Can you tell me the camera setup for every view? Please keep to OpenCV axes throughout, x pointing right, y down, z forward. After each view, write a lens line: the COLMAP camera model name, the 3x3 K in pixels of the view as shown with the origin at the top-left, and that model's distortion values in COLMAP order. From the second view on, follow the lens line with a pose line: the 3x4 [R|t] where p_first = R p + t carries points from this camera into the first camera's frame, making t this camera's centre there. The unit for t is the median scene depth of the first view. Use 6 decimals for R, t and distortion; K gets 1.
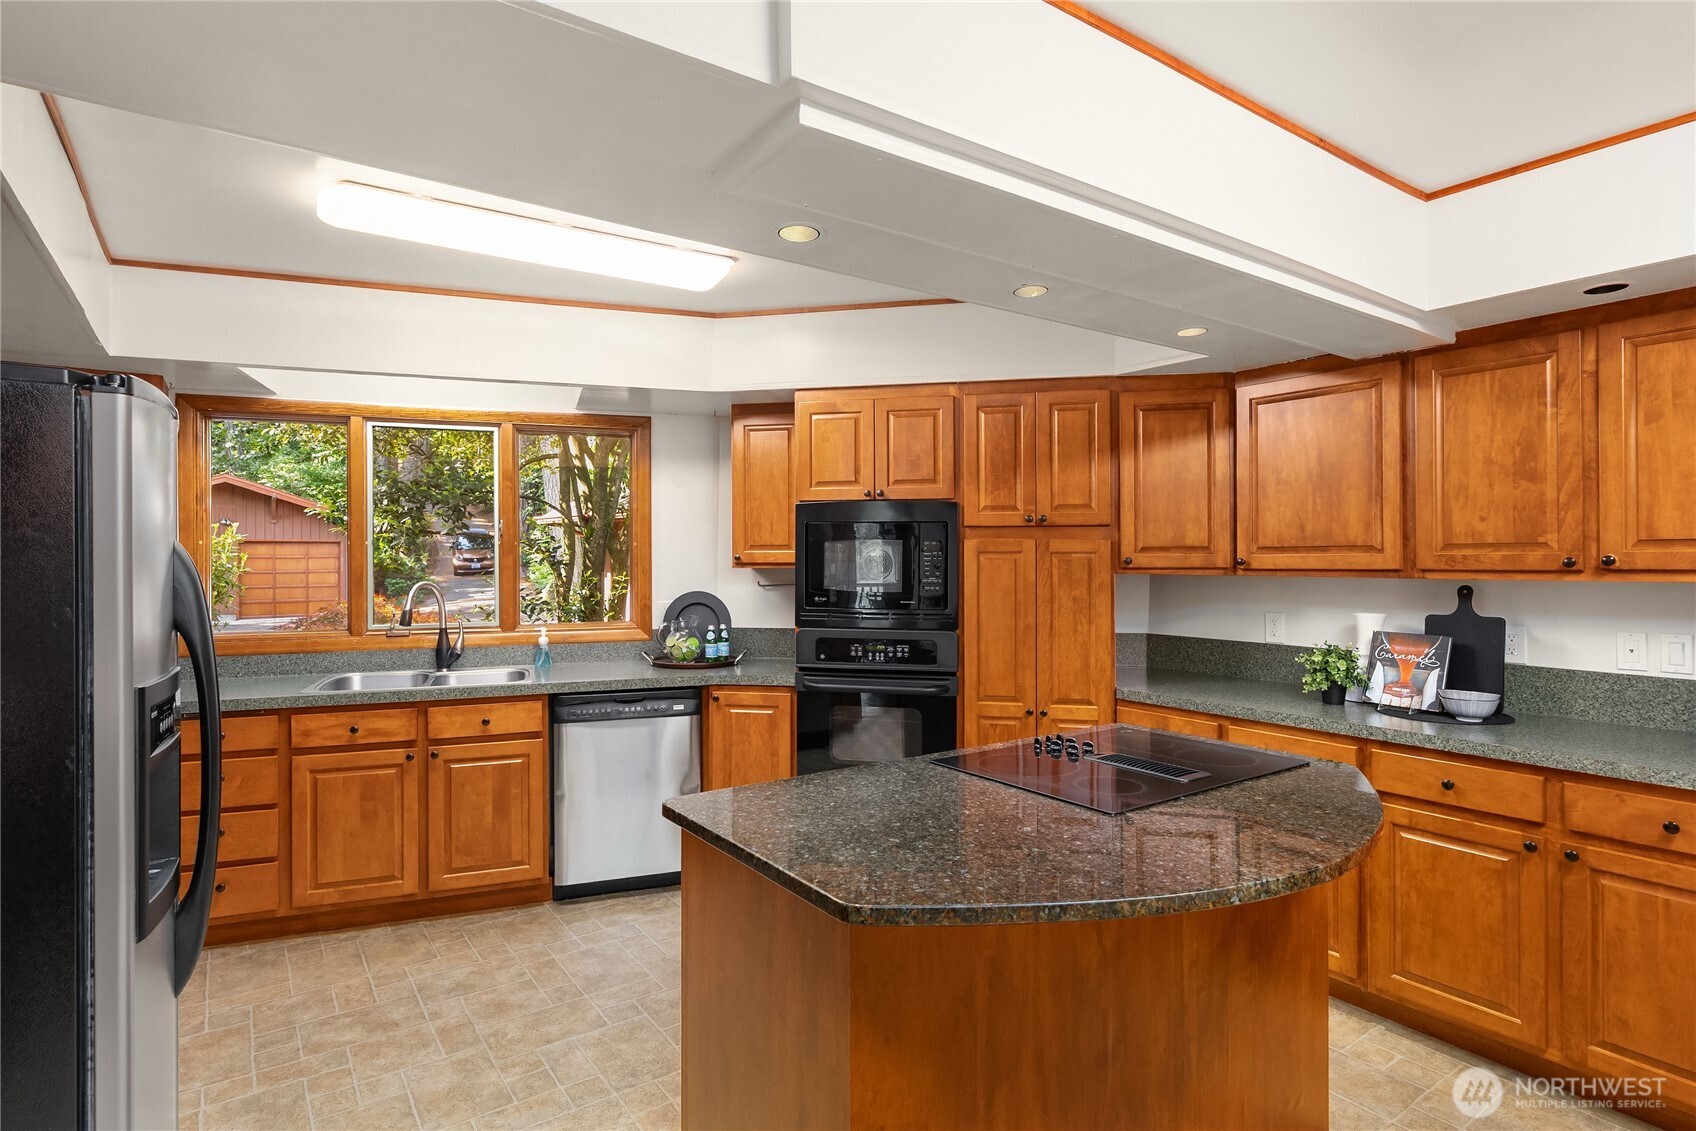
lens RADIAL K [[889.9, 0, 847.6], [0, 889.9, 554.6], [0, 0, 1]] dist [-0.001155, 0.000023]
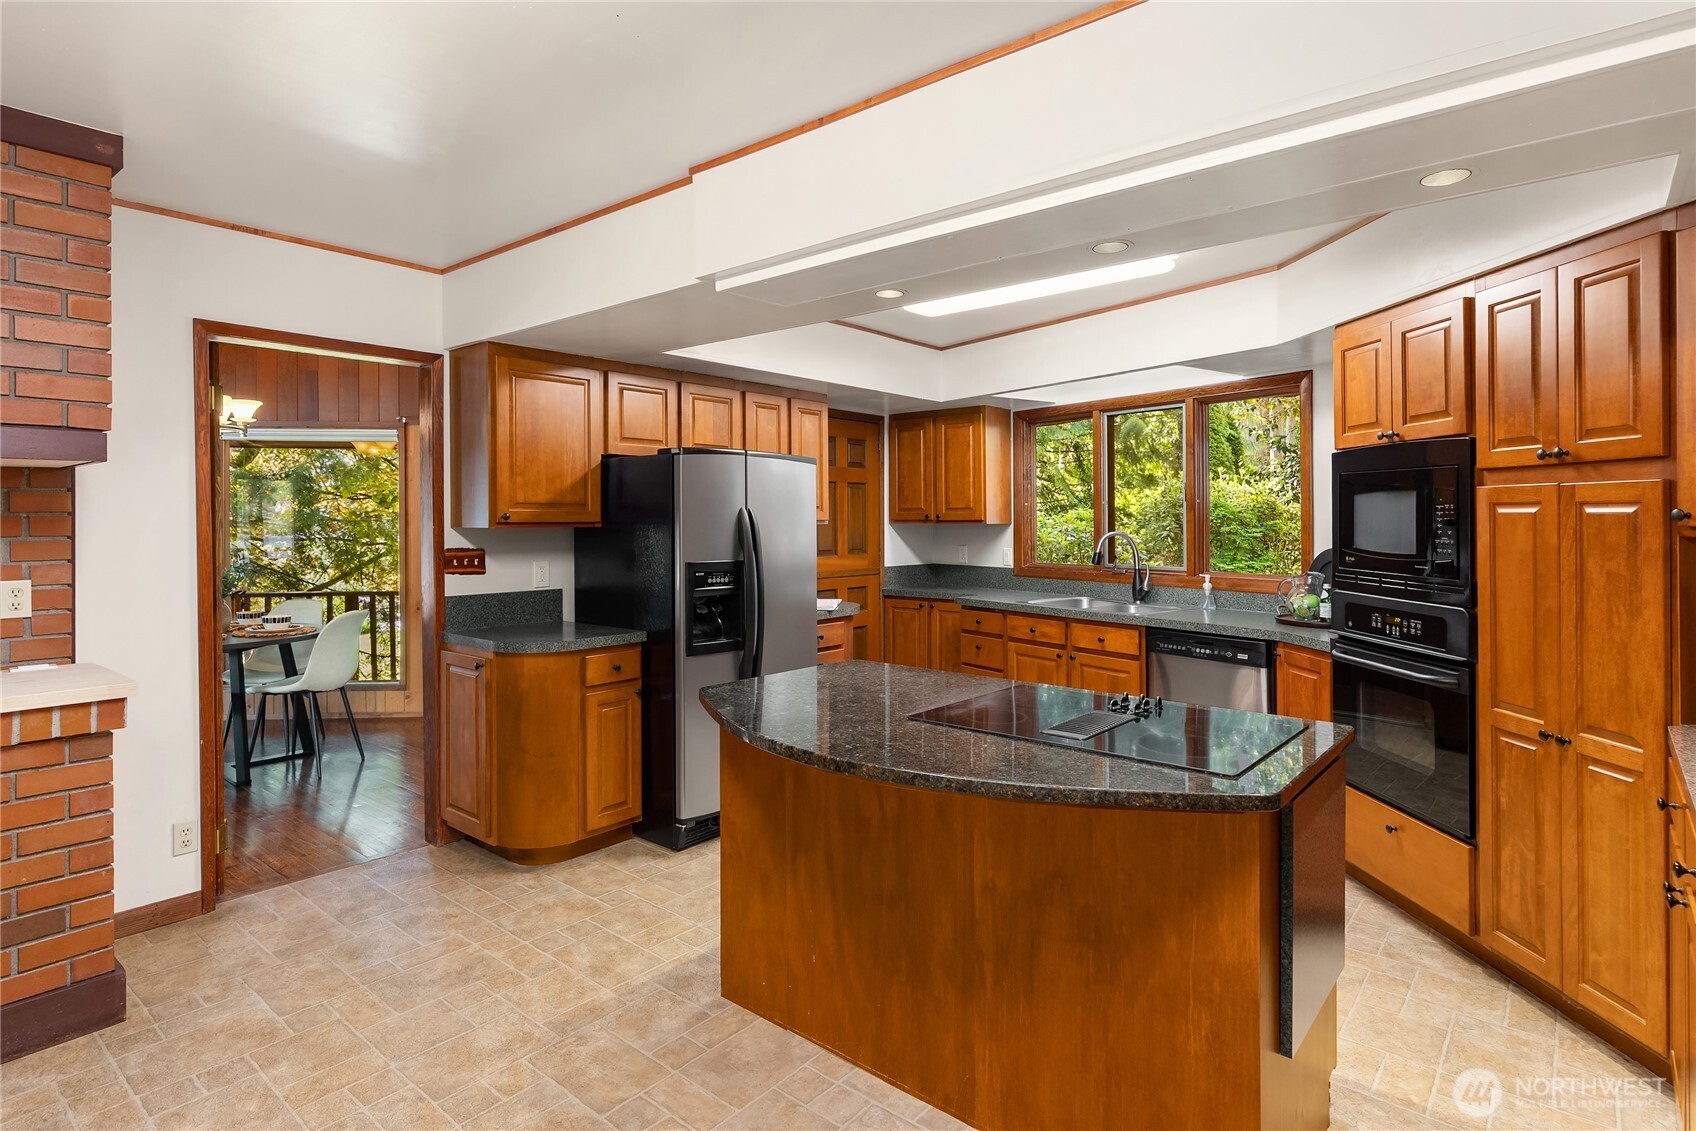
lens RADIAL K [[889.9, 0, 832.3], [0, 889.9, 526.5], [0, 0, 1]] dist [-0.001155, 0.000023]
pose [[0.241978, 0.011050, -0.970219, 0.724165], [0.006876, 0.999891, 0.013103, 0.002546], [0.970257, -0.009841, 0.241875, 0.292721]]
